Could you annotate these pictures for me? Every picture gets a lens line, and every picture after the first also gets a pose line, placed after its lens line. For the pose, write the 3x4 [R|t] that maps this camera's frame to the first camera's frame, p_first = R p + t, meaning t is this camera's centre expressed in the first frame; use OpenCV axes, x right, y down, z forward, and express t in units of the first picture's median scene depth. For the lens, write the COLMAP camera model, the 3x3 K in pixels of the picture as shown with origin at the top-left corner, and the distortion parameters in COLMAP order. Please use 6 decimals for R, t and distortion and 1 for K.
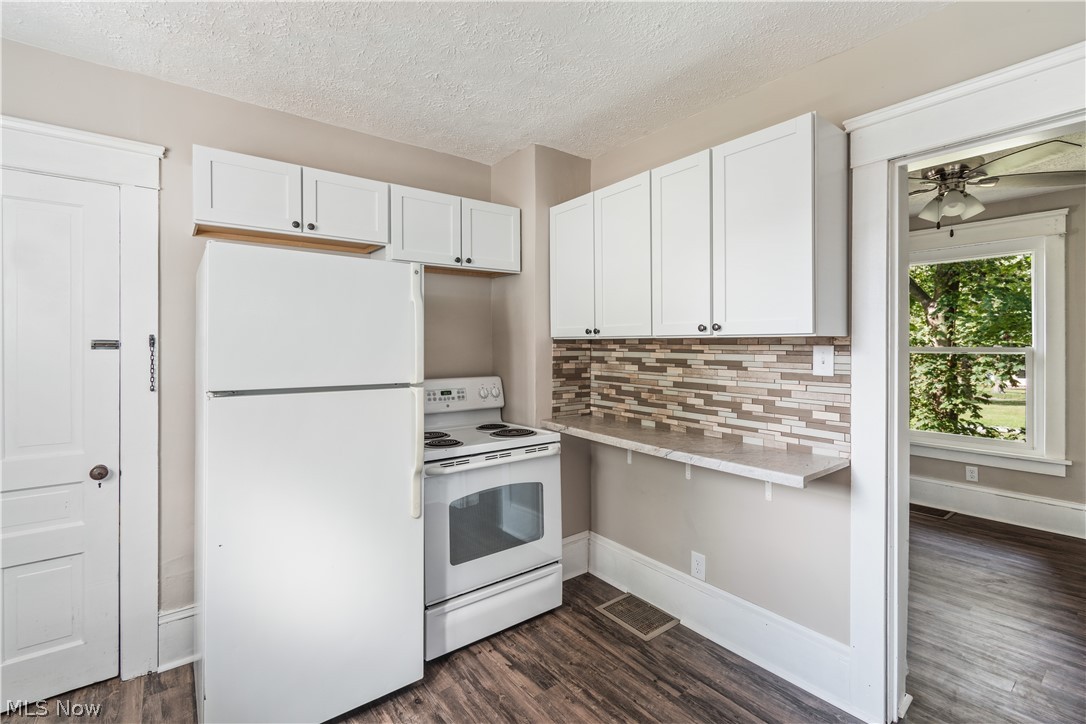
lens RADIAL K [[480.5, 0, 548.7], [0, 480.5, 343.5], [0, 0, 1]] dist [0.004776, -0.002906]
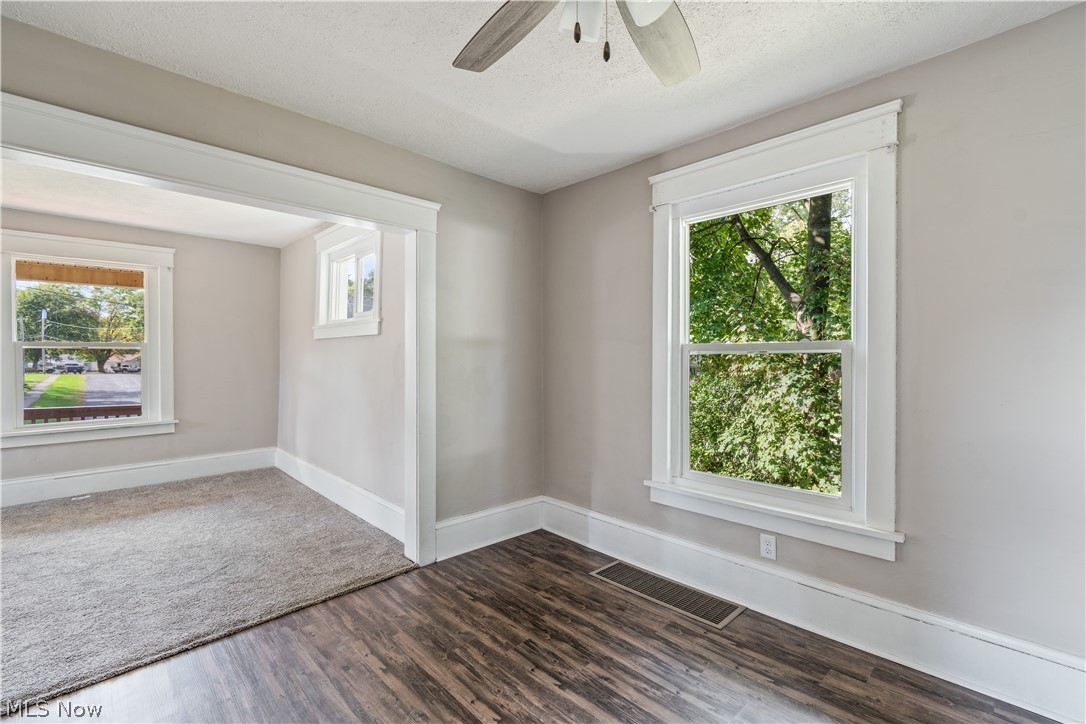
lens RADIAL K [[480.5, 0, 541.6], [0, 480.5, 359.8], [0, 0, 1]] dist [0.004776, -0.002906]
pose [[0.994015, -0.002094, 0.109220, 0.856330], [0.001364, 0.999976, 0.006758, 0.041622], [-0.109232, -0.006569, 0.993995, 0.684794]]
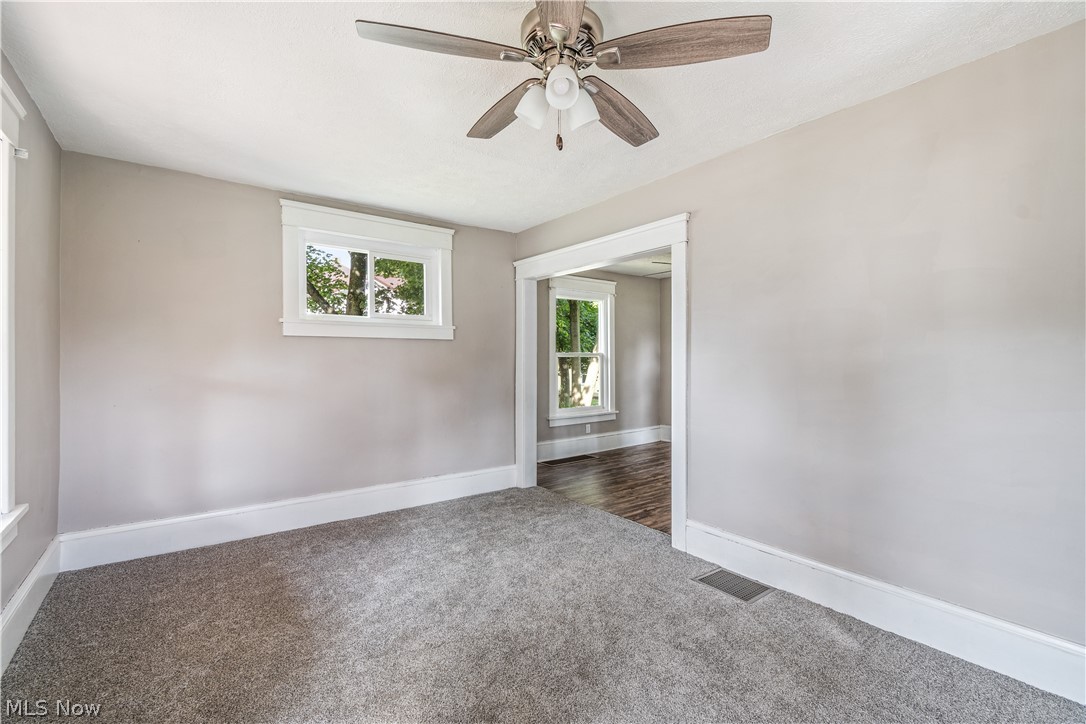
lens RADIAL K [[480.5, 0, 538.8], [0, 480.5, 359.5], [0, 0, 1]] dist [0.004776, -0.002906]
pose [[0.006722, -0.003689, 0.999971, -1.299771], [0.000941, 0.999993, 0.003683, 0.038406], [-0.999977, 0.000917, 0.006725, 1.901100]]
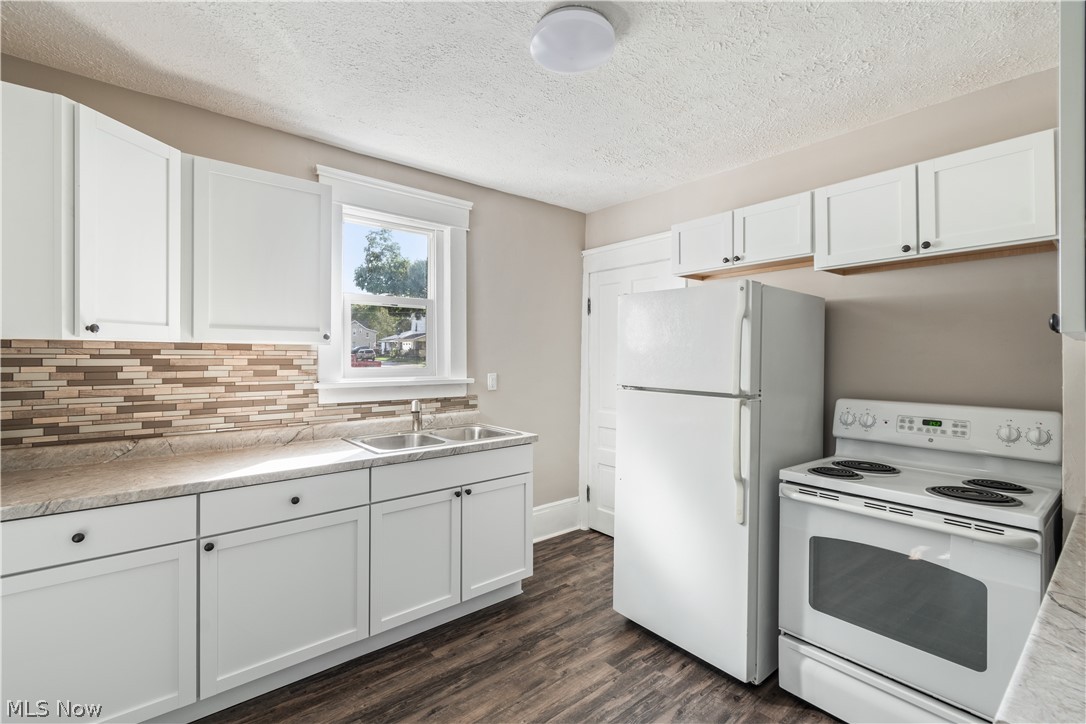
lens RADIAL K [[480.5, 0, 544.5], [0, 480.5, 353.9], [0, 0, 1]] dist [0.004776, -0.002906]
pose [[0.038988, -0.000779, -0.999239, 0.601437], [-0.001564, 0.999998, -0.000840, -0.004136], [0.999238, 0.001596, 0.038987, 0.425577]]
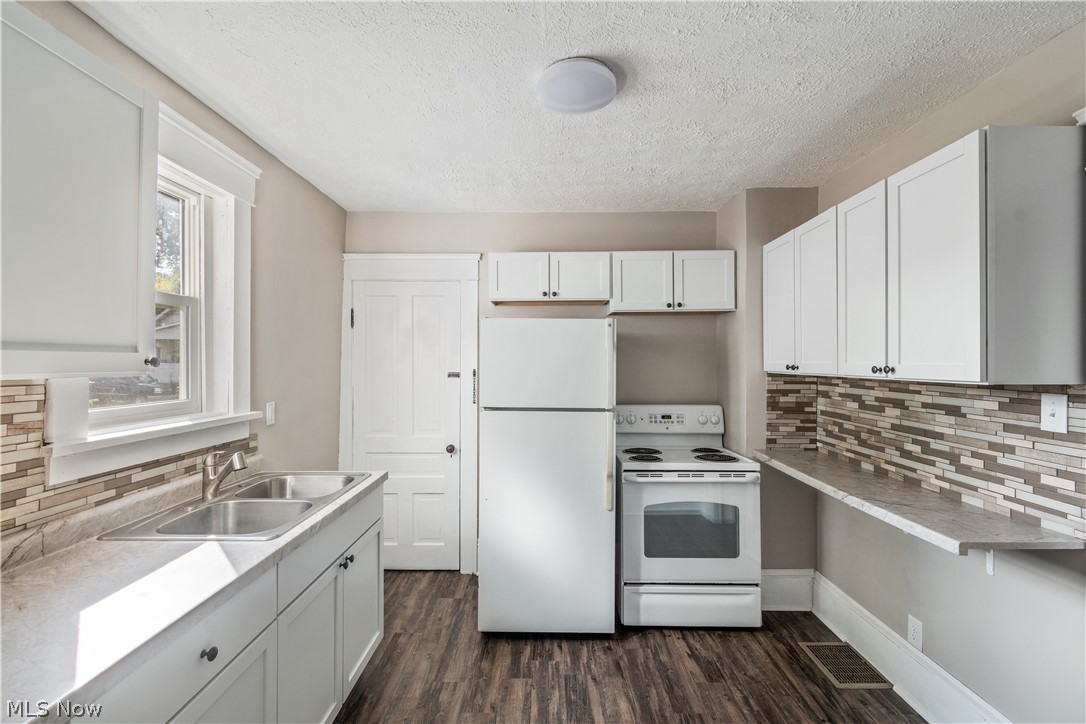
lens RADIAL K [[480.5, 0, 547.8], [0, 480.5, 360.8], [0, 0, 1]] dist [0.004776, -0.002906]
pose [[0.791032, 0.002313, -0.611770, 0.321159], [-0.002163, 0.999997, 0.000984, -0.040981], [0.611770, 0.000545, 0.791035, -0.123571]]
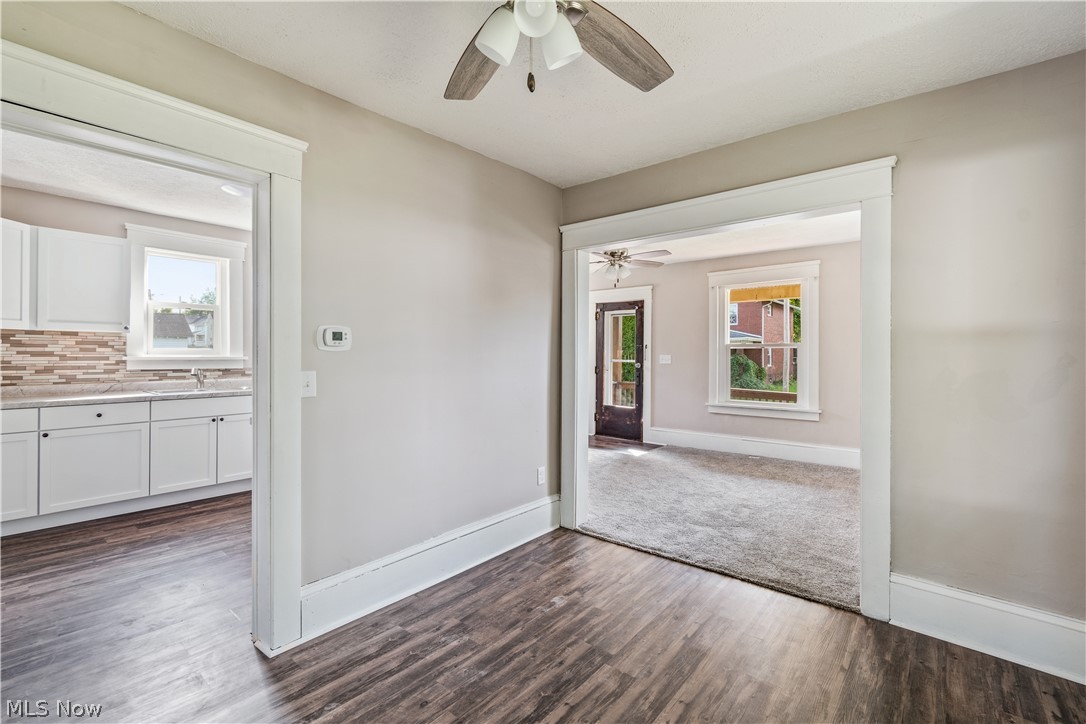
lens RADIAL K [[480.5, 0, 535.3], [0, 480.5, 349.8], [0, 0, 1]] dist [0.004776, -0.002906]
pose [[0.202017, -0.004350, -0.979372, 1.517428], [-0.005181, 0.999971, -0.005510, 0.038020], [0.979368, 0.006187, 0.201989, 1.060990]]
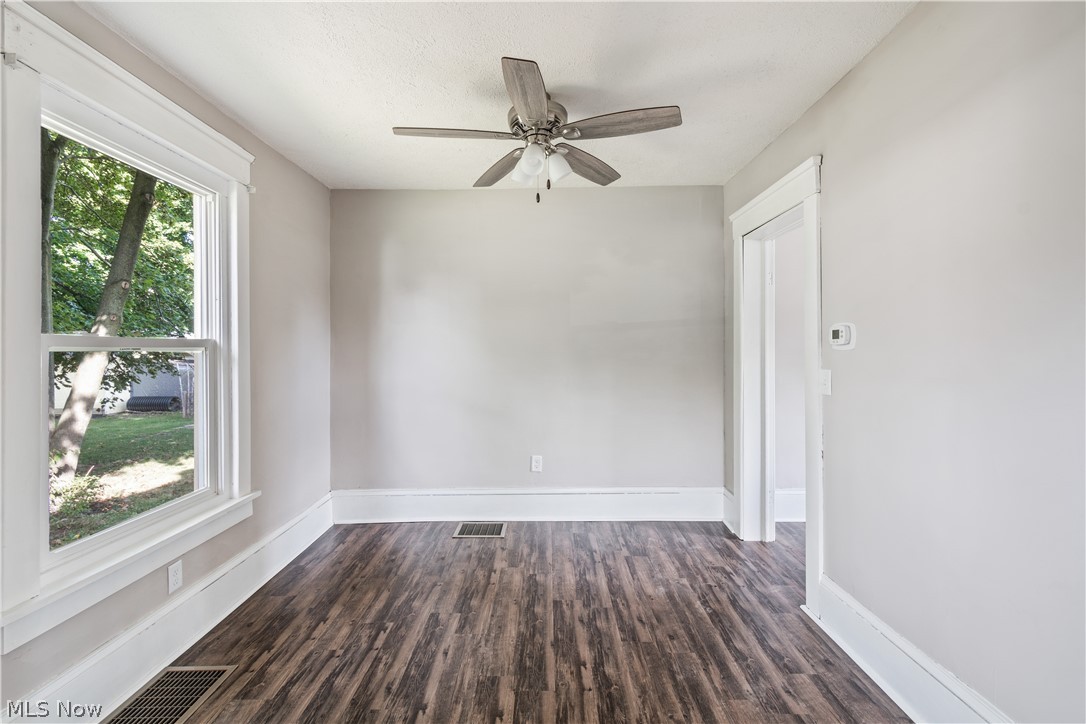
lens RADIAL K [[480.5, 0, 545.7], [0, 480.5, 347.3], [0, 0, 1]] dist [0.004776, -0.002906]
pose [[-0.789691, 0.006070, 0.613474, 0.376663], [0.002736, 0.999976, -0.006372, 0.036327], [-0.613498, -0.003354, -0.789689, 1.916524]]
